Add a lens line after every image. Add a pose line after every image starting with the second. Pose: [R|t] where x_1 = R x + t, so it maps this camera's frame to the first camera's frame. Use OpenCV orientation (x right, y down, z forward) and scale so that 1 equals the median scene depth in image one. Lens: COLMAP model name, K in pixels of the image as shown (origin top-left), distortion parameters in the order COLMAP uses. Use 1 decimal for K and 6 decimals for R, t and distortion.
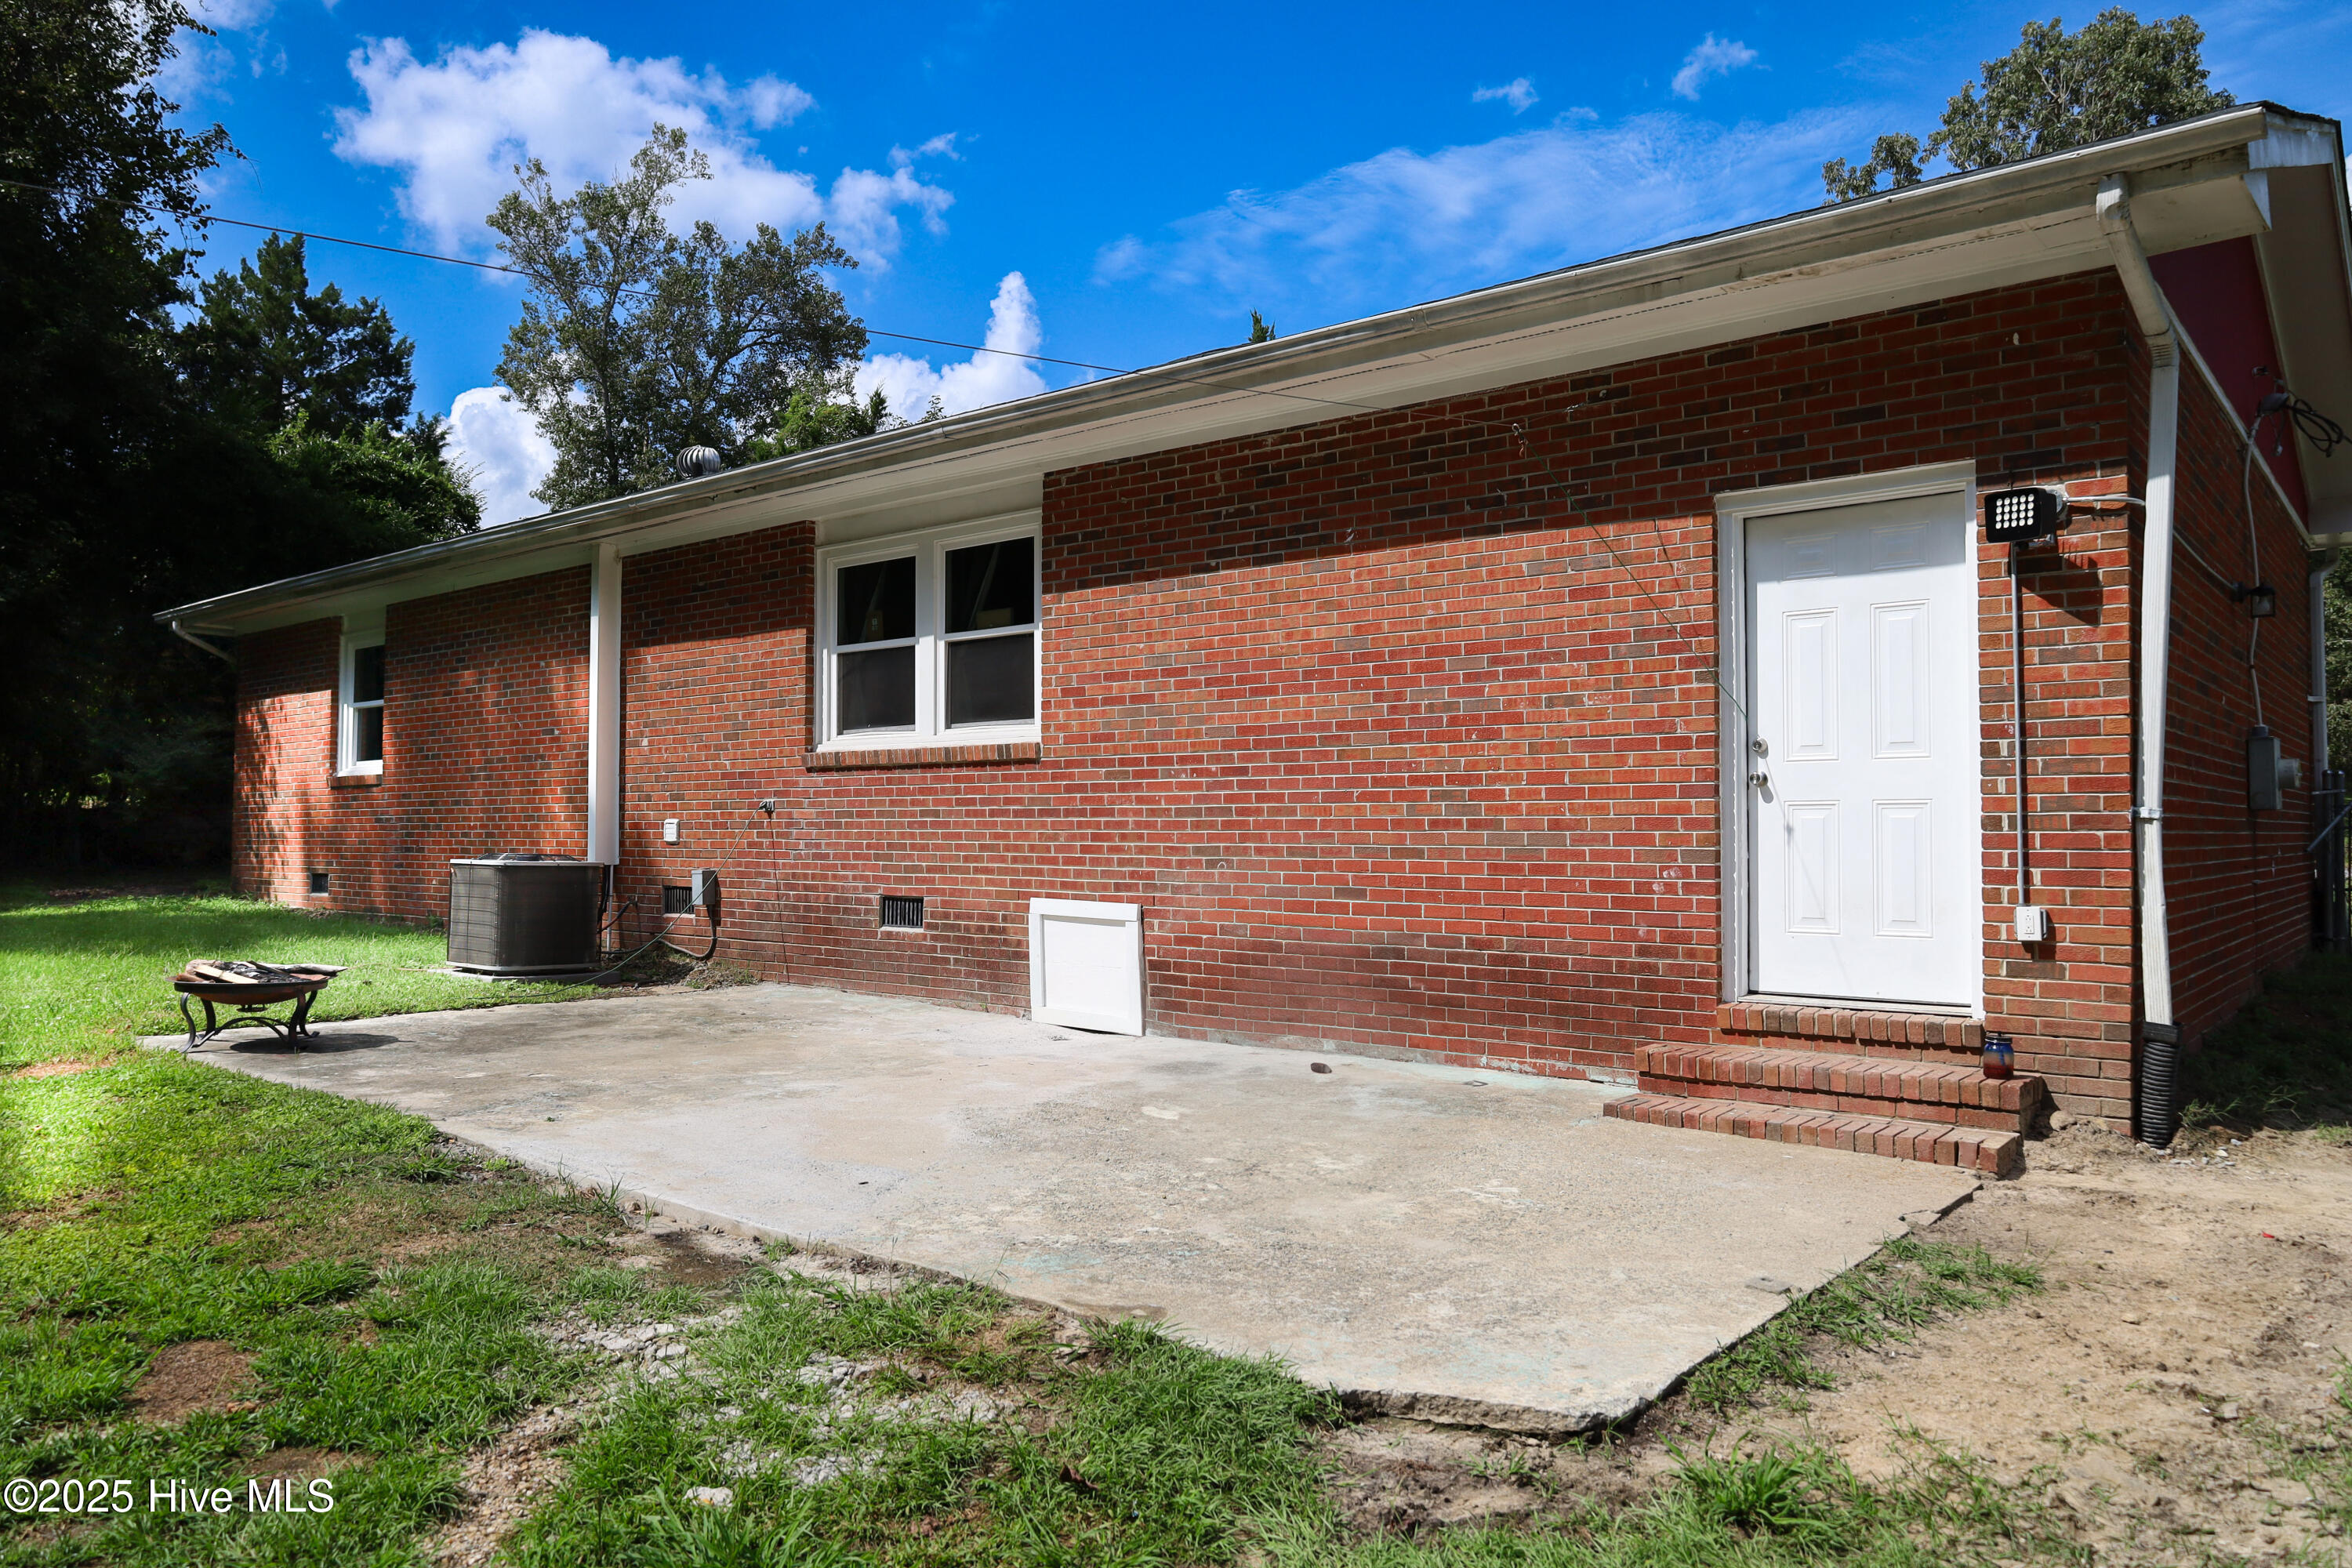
lens RADIAL K [[1612.2, 0, 1176.0], [0, 1612.2, 784.0], [0, 0, 1]] dist [0.004613, -0.019909]
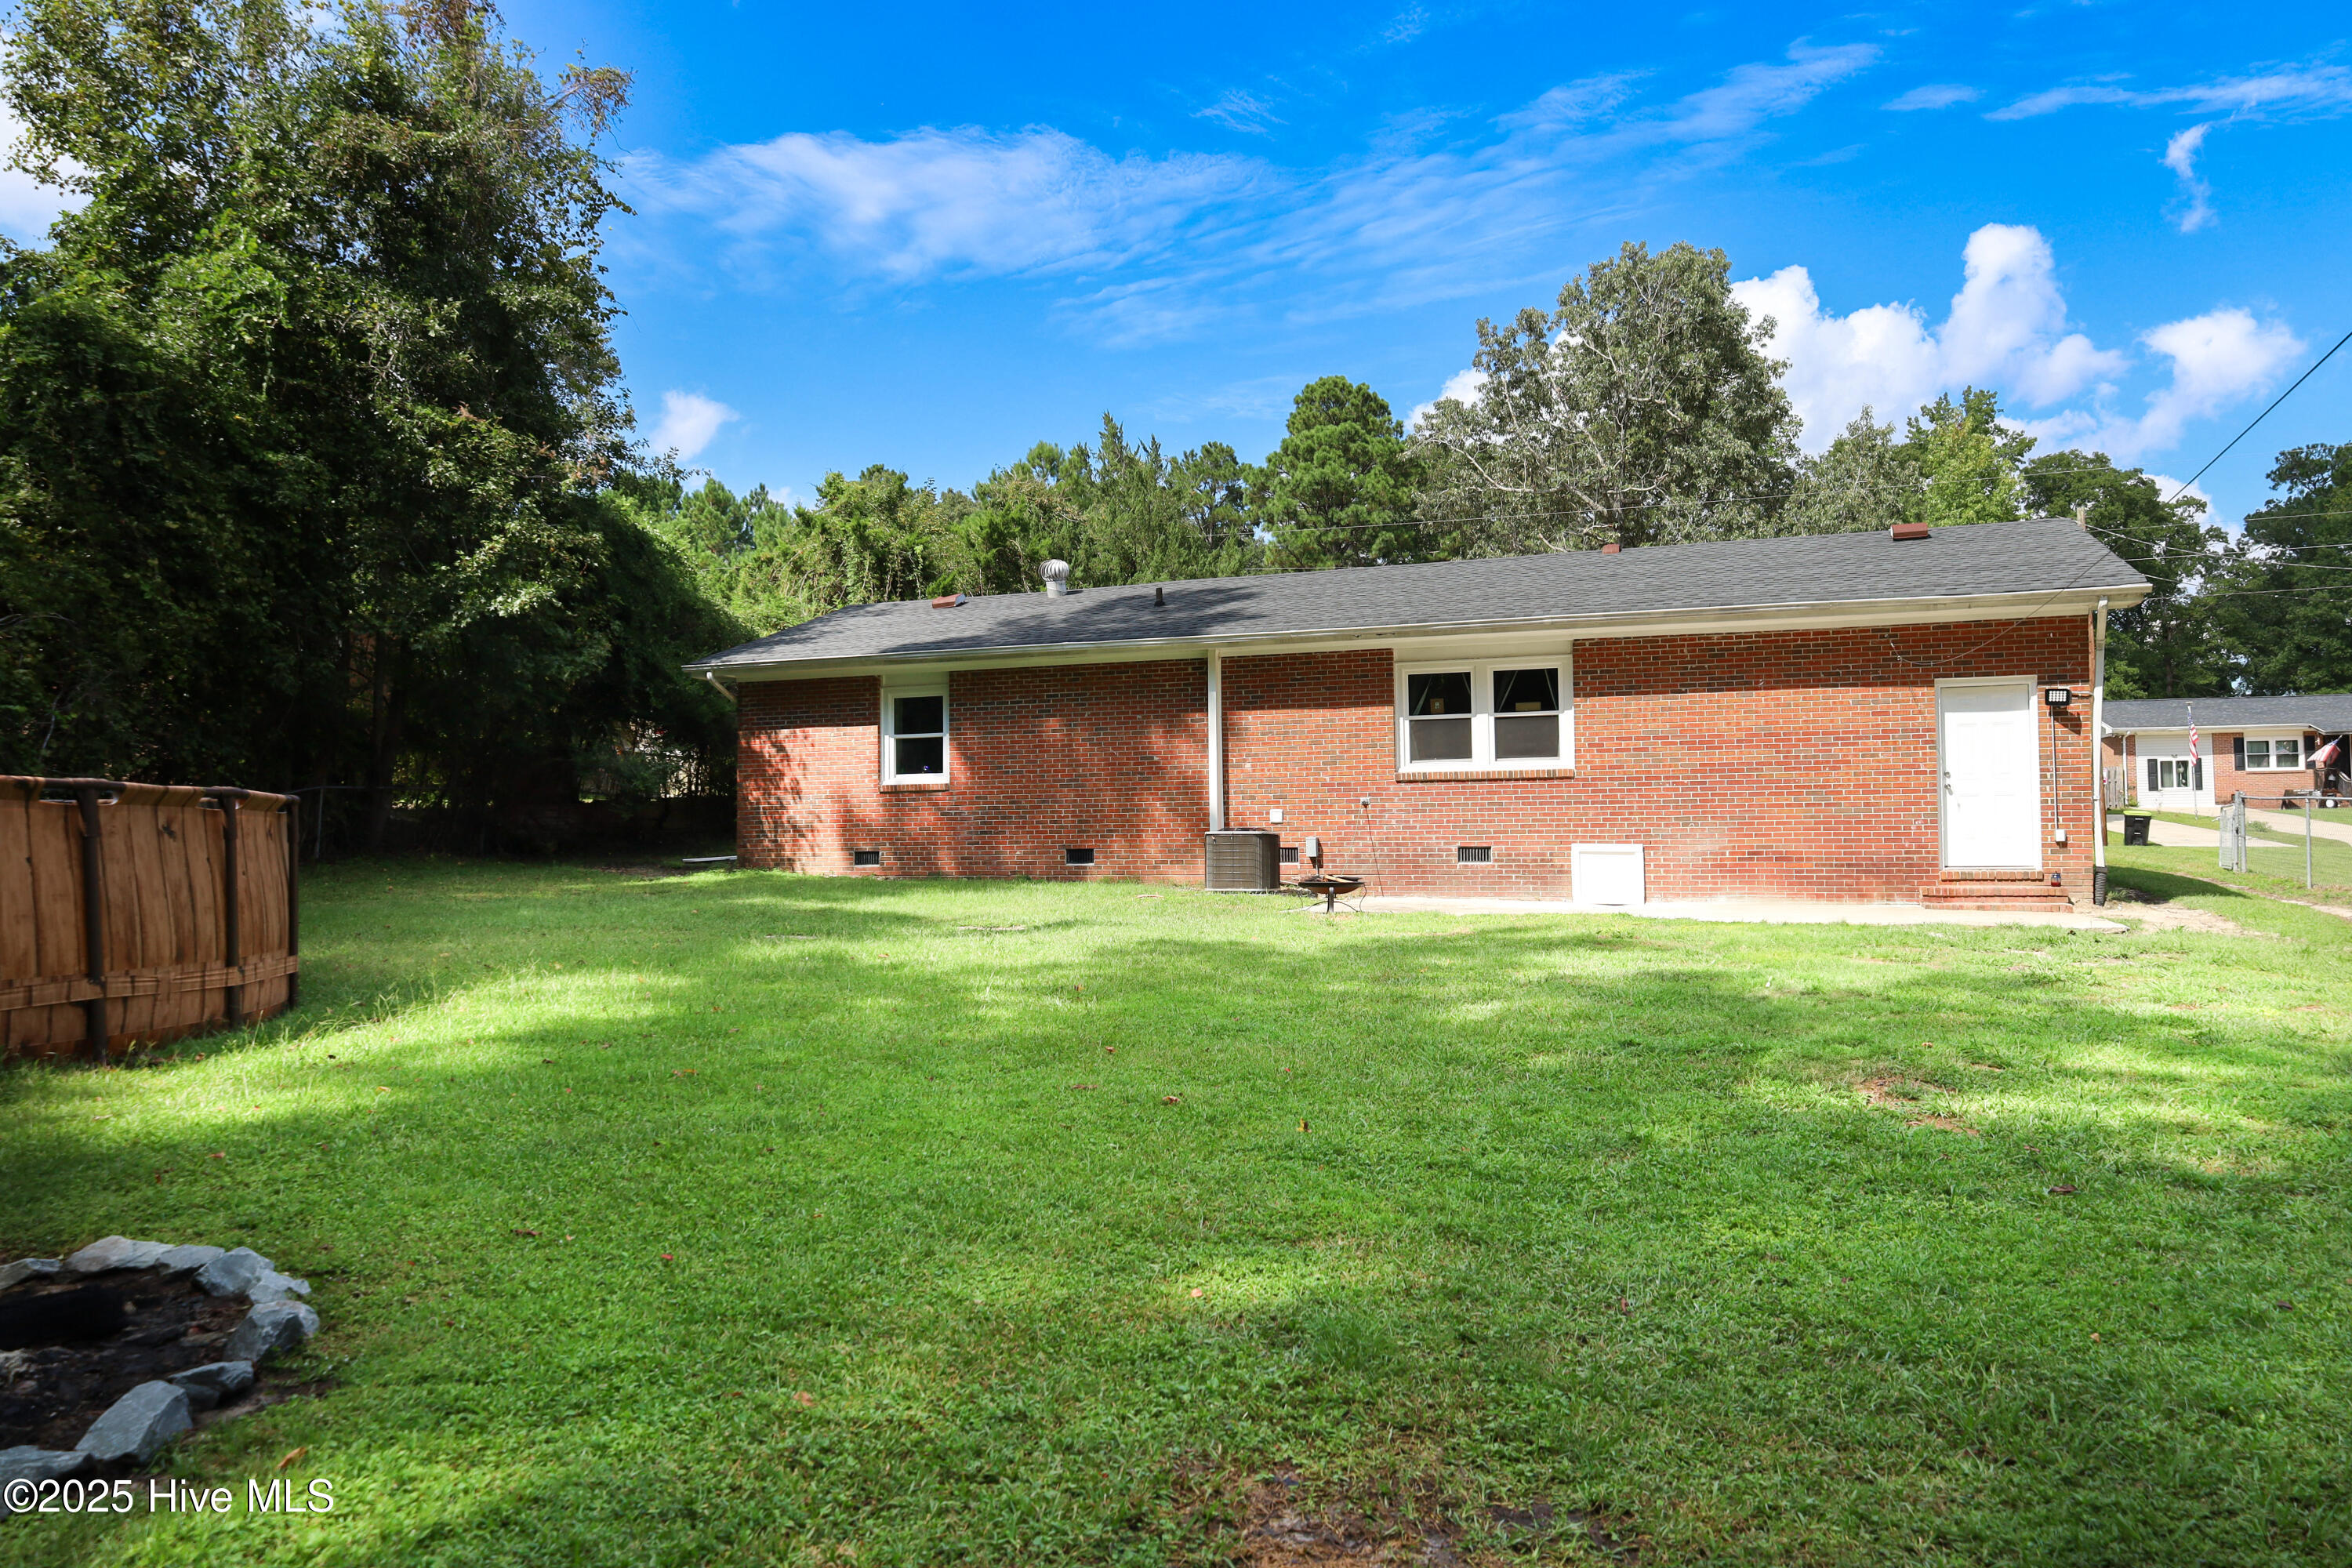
lens RADIAL K [[1612.2, 0, 1176.0], [0, 1612.2, 784.0], [0, 0, 1]] dist [0.004613, -0.019909]
pose [[0.942853, -0.002111, 0.333201, -1.202201], [0.002718, 0.999995, -0.001355, -0.004784], [-0.333197, 0.002183, 0.942855, -0.754061]]
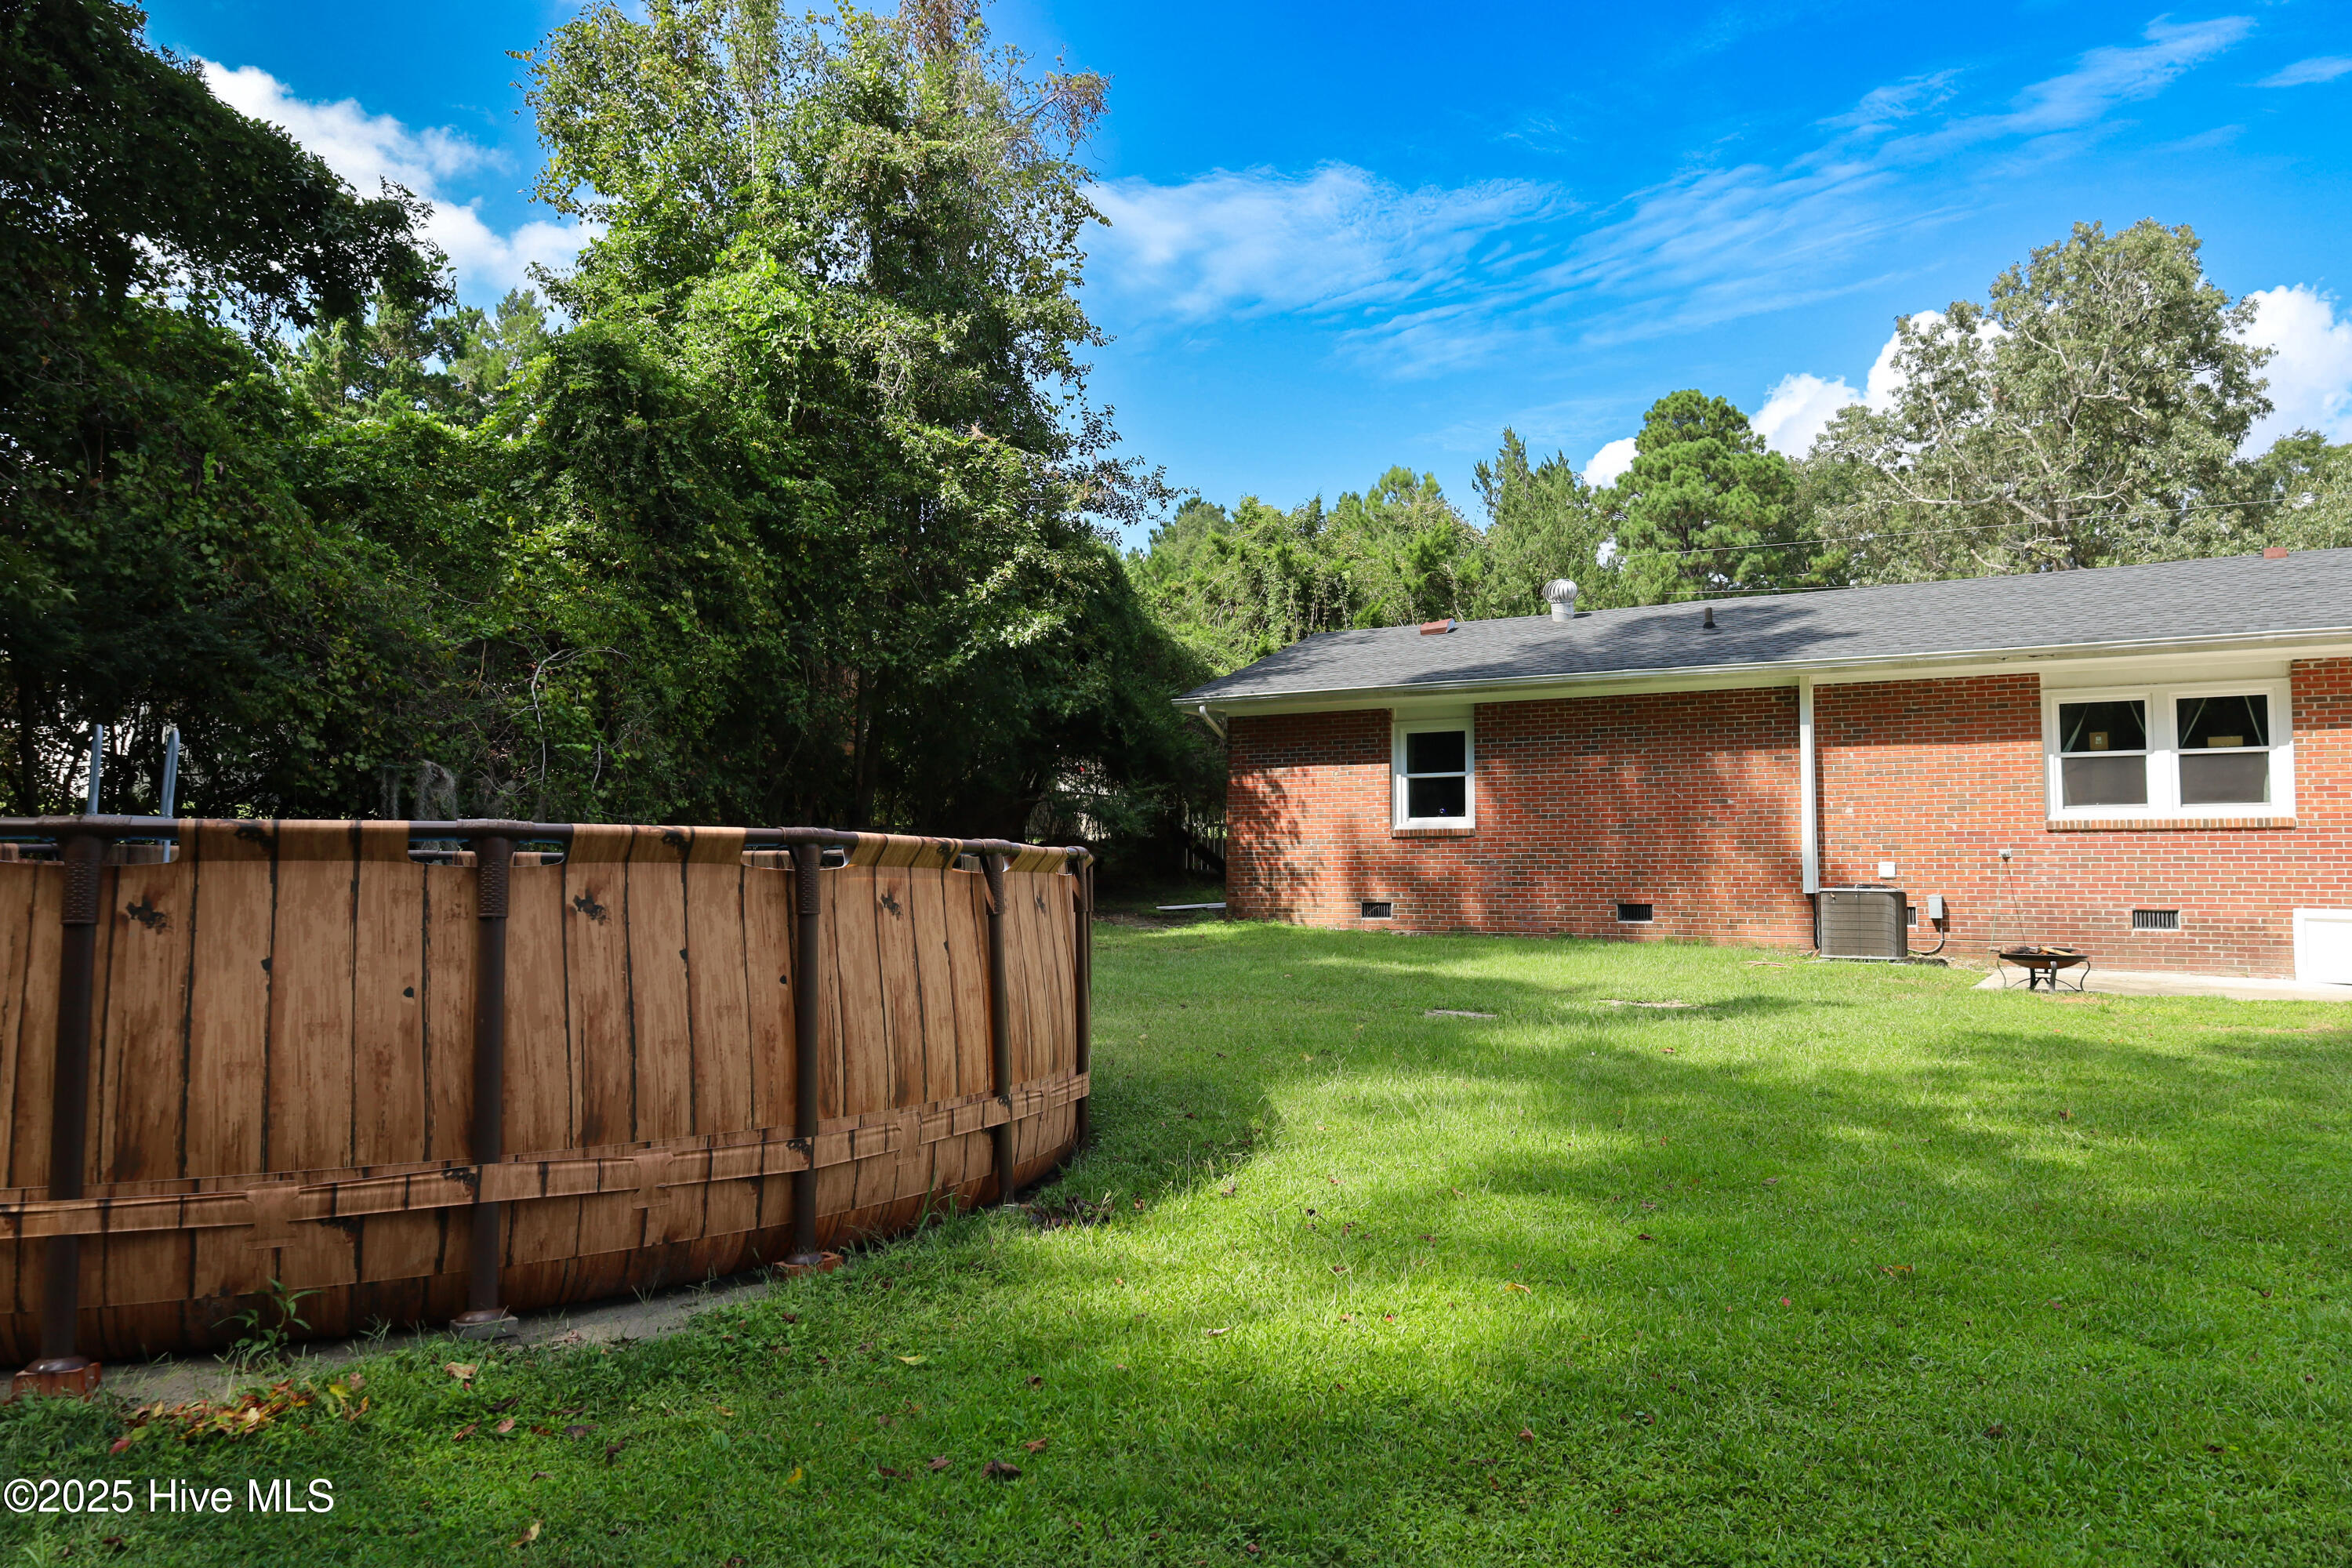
lens RADIAL K [[1617.5, 0, 1176.0], [0, 1617.5, 784.0], [0, 0, 1]] dist [-0.013617, -0.001787]
pose [[0.985393, 0.006743, 0.170164, -1.467113], [-0.002999, 0.999748, -0.022248, -0.018871], [-0.170271, 0.021413, 0.985165, -0.451451]]
